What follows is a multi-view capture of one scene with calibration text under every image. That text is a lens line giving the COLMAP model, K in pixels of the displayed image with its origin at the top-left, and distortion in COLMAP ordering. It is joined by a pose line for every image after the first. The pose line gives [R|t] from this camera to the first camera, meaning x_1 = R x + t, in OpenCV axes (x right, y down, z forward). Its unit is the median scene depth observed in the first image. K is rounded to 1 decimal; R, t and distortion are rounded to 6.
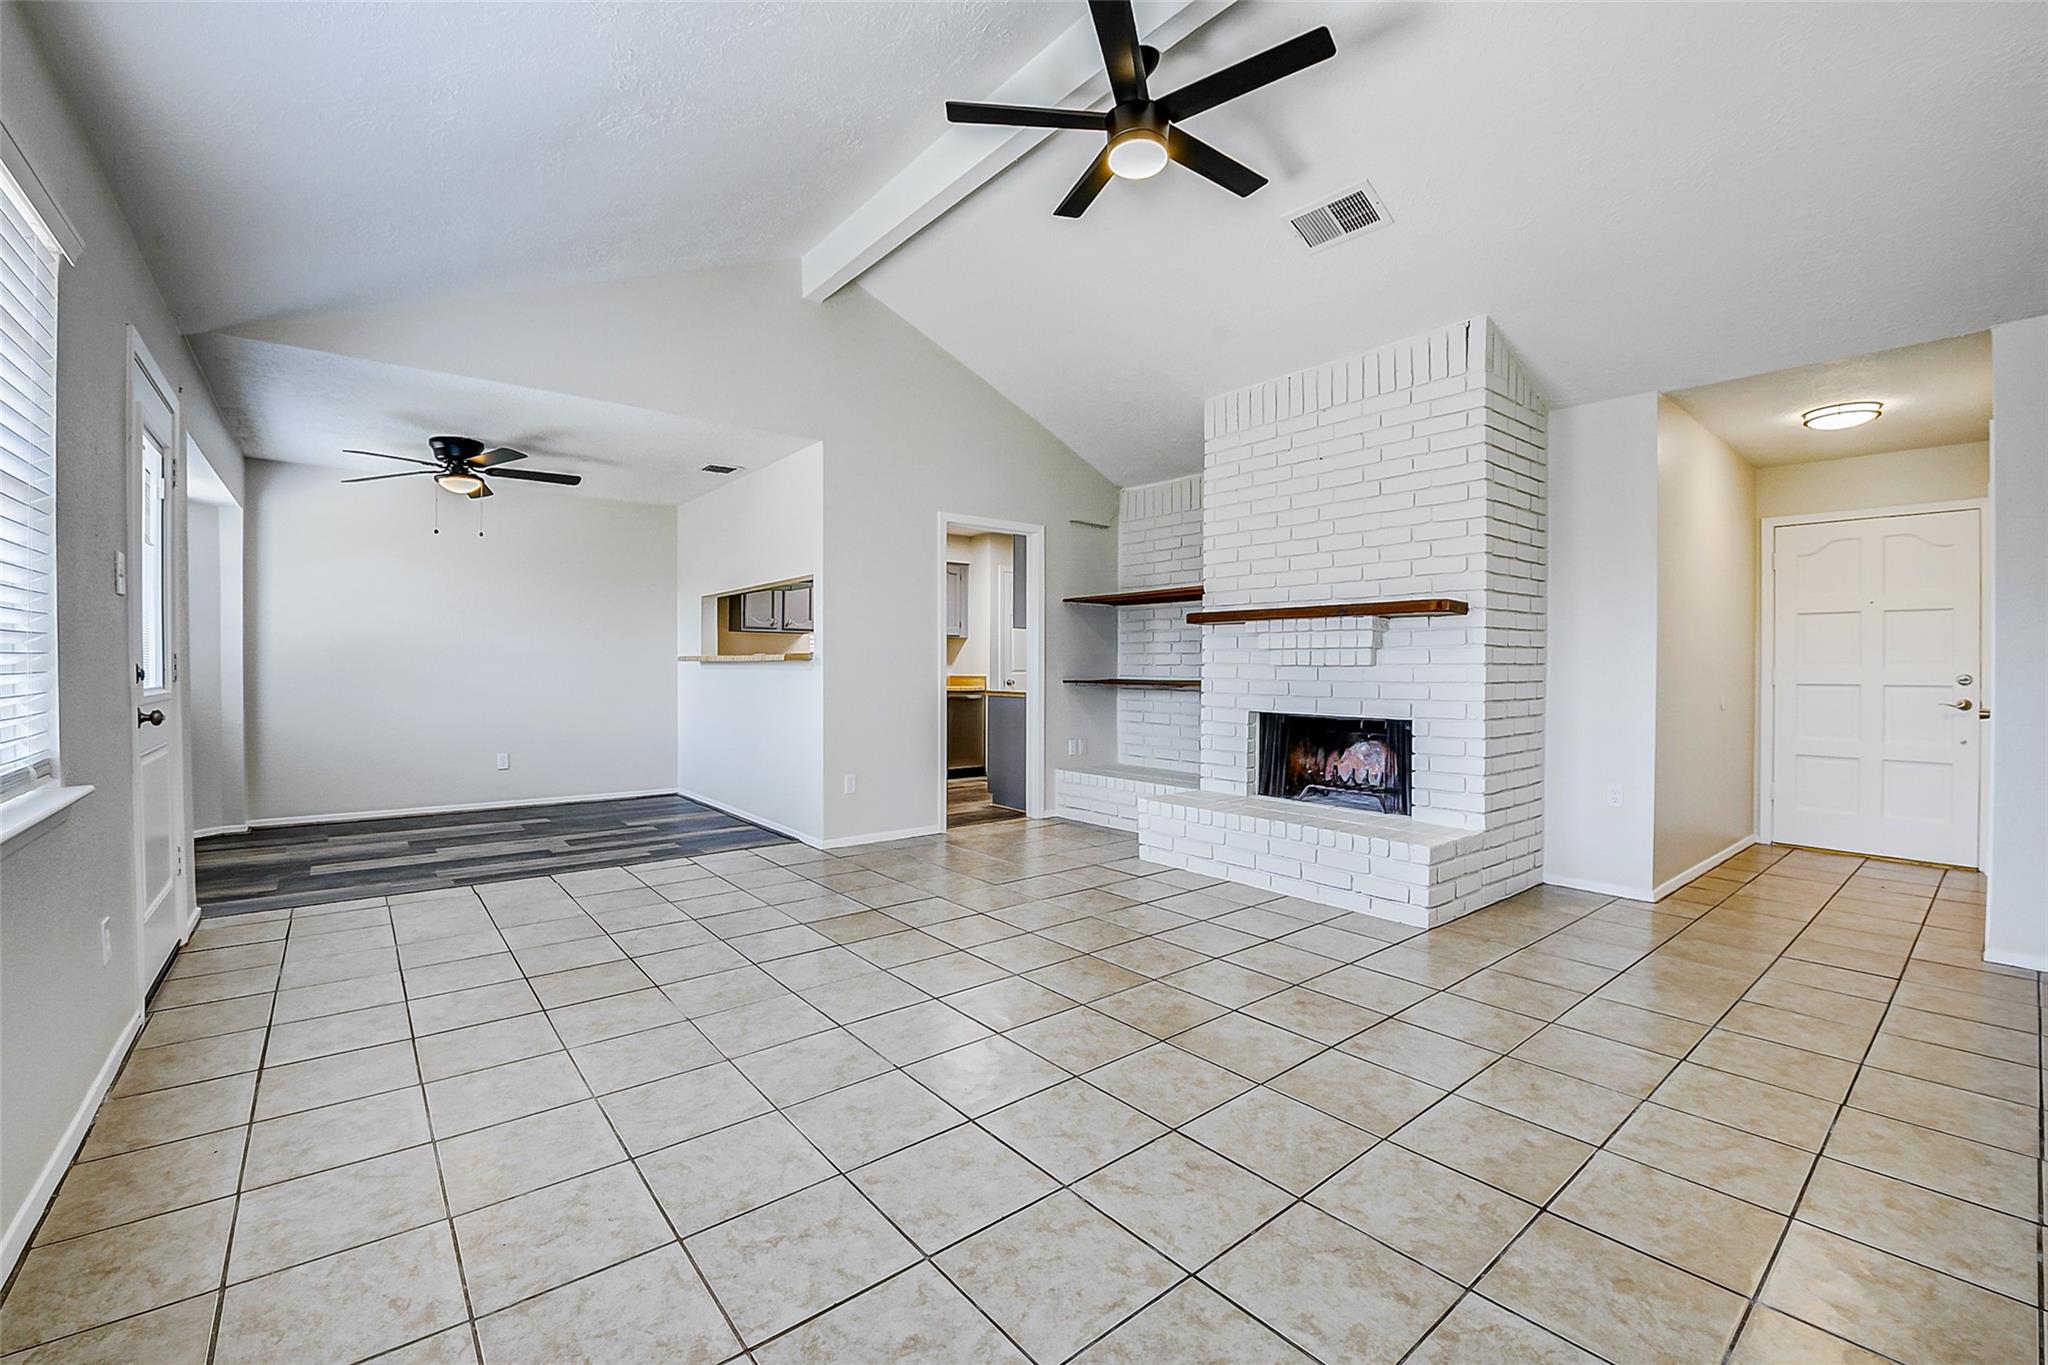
lens RADIAL K [[842.2, 0, 1040.1], [0, 842.2, 665.9], [0, 0, 1]] dist [-0.021255, 0.000647]
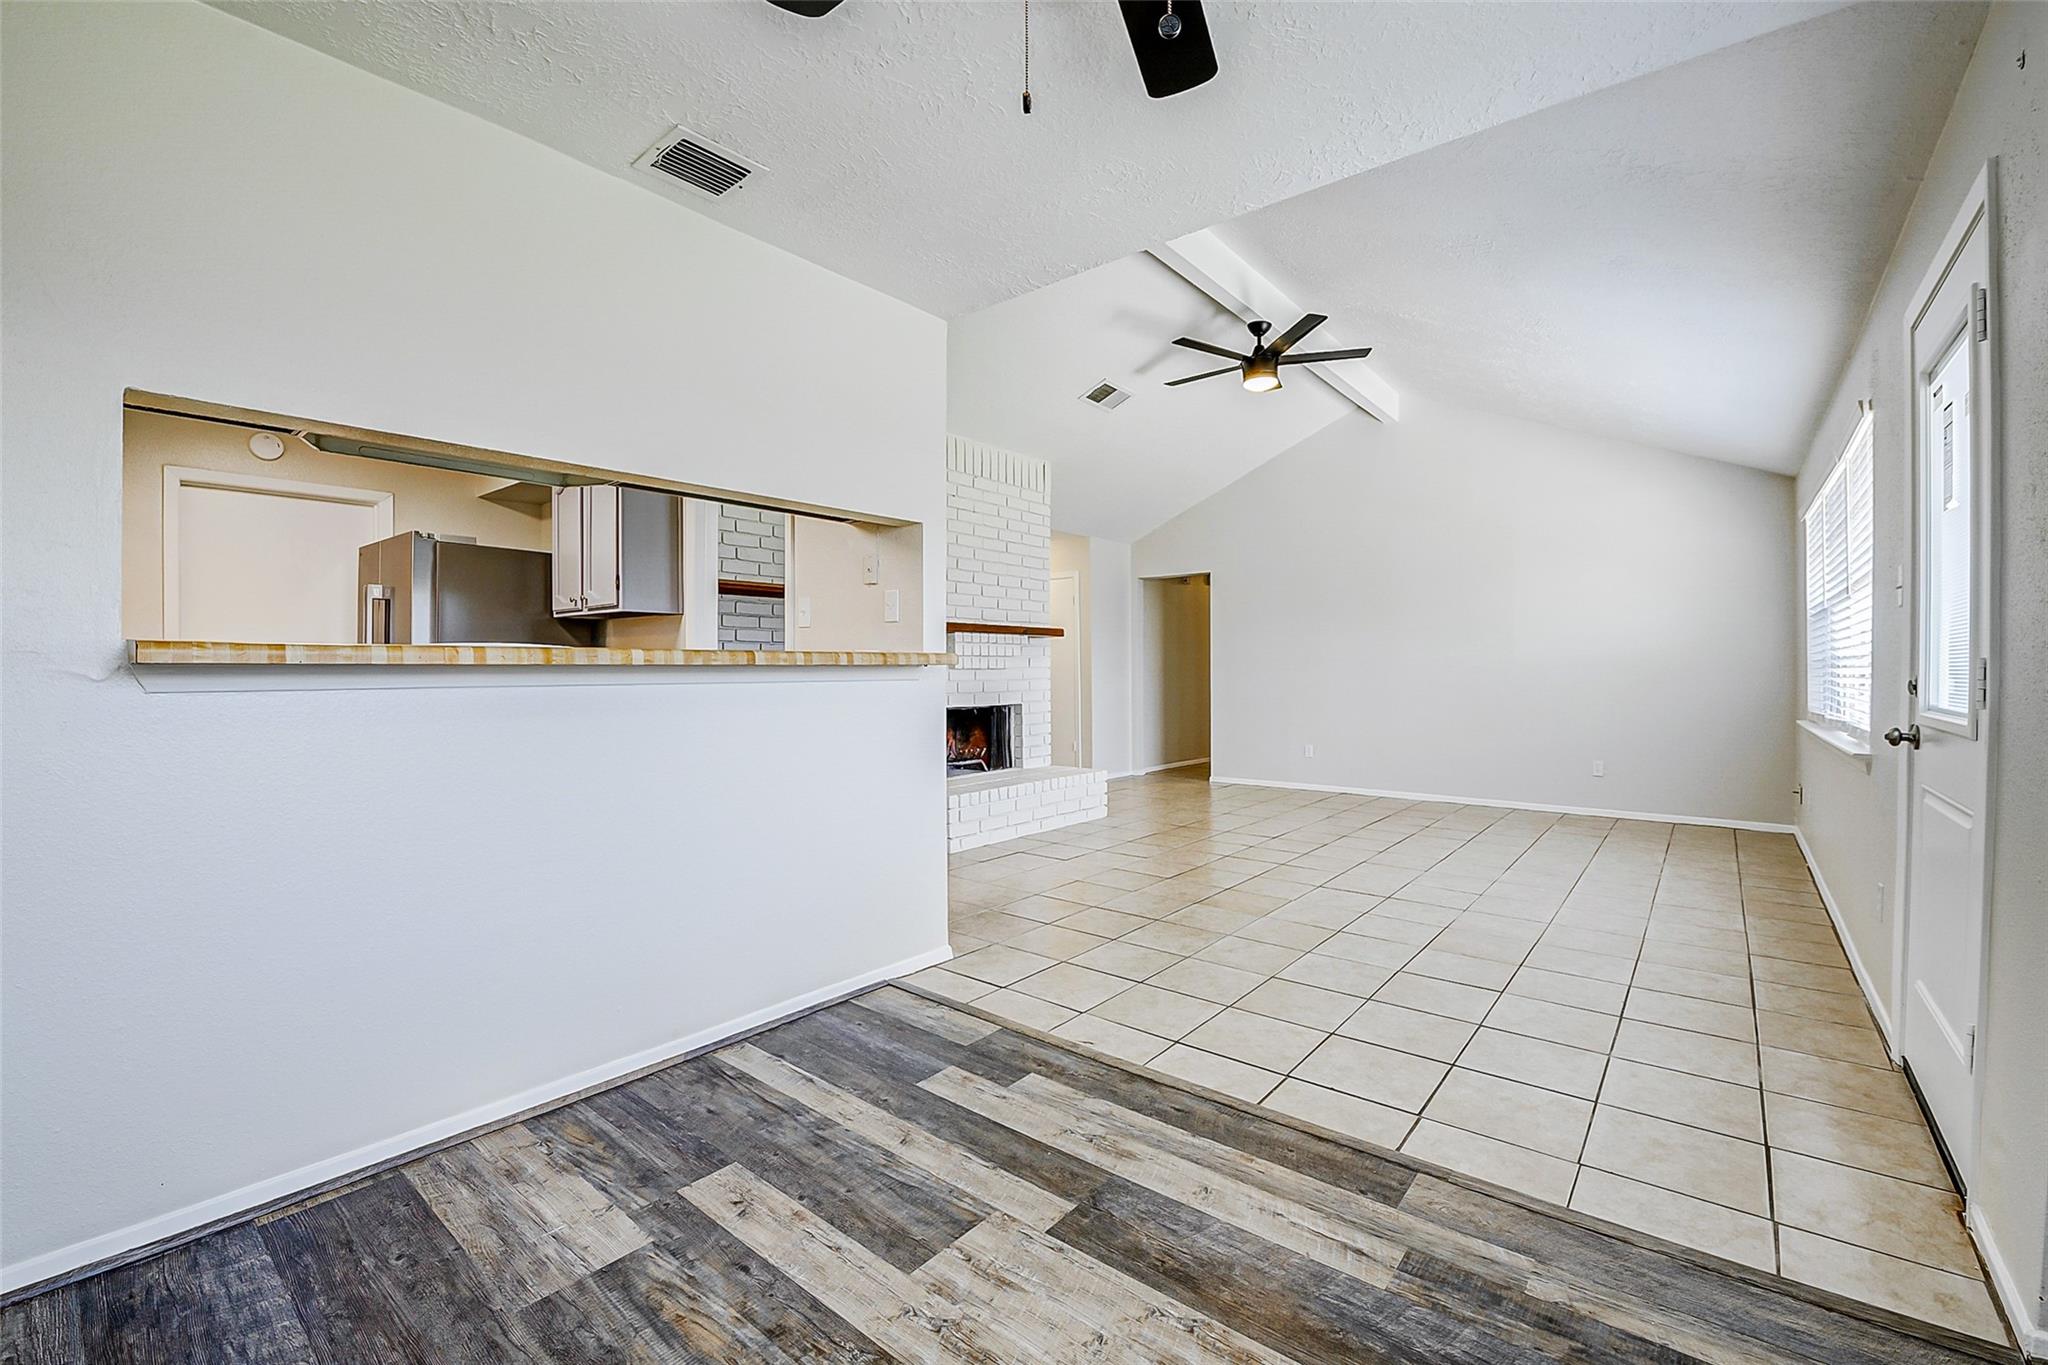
lens RADIAL K [[842.2, 0, 1033.2], [0, 842.2, 666.8], [0, 0, 1]] dist [-0.021255, 0.000647]
pose [[-0.183954, -0.003248, 0.982929, -1.195376], [-0.001707, 0.999994, 0.002985, -0.009101], [-0.982933, -0.001129, -0.183959, 1.395395]]
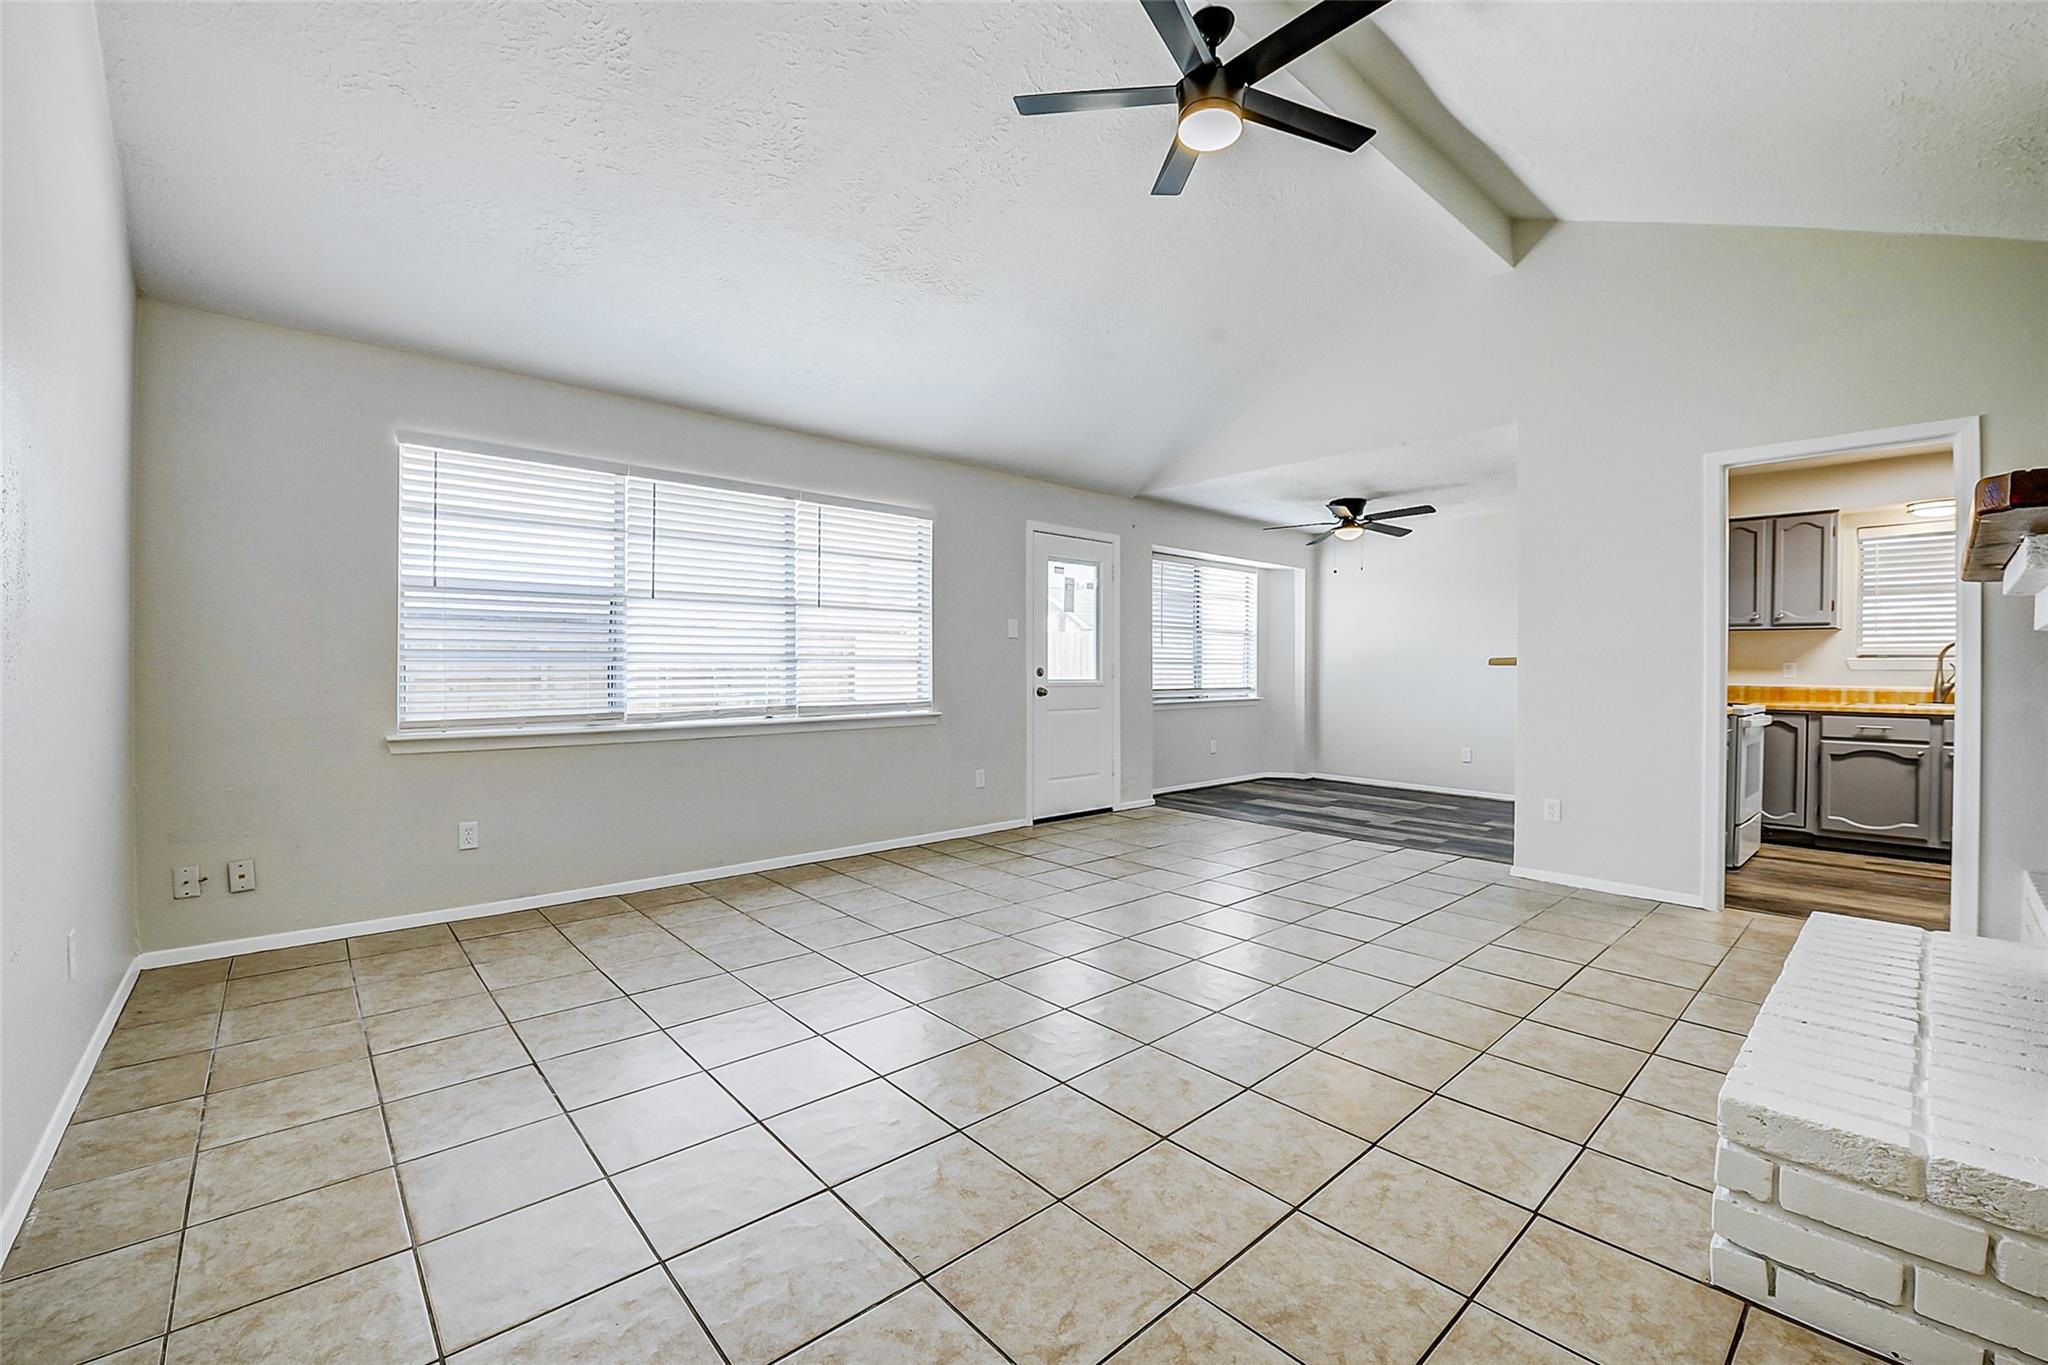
lens RADIAL K [[842.2, 0, 1036.5], [0, 842.2, 674.2], [0, 0, 1]] dist [-0.021255, 0.000647]
pose [[0.042666, 0.002529, -0.999086, 0.810328], [-0.005544, 0.999982, 0.002295, 0.004955], [0.999074, 0.005441, 0.042679, 0.598144]]
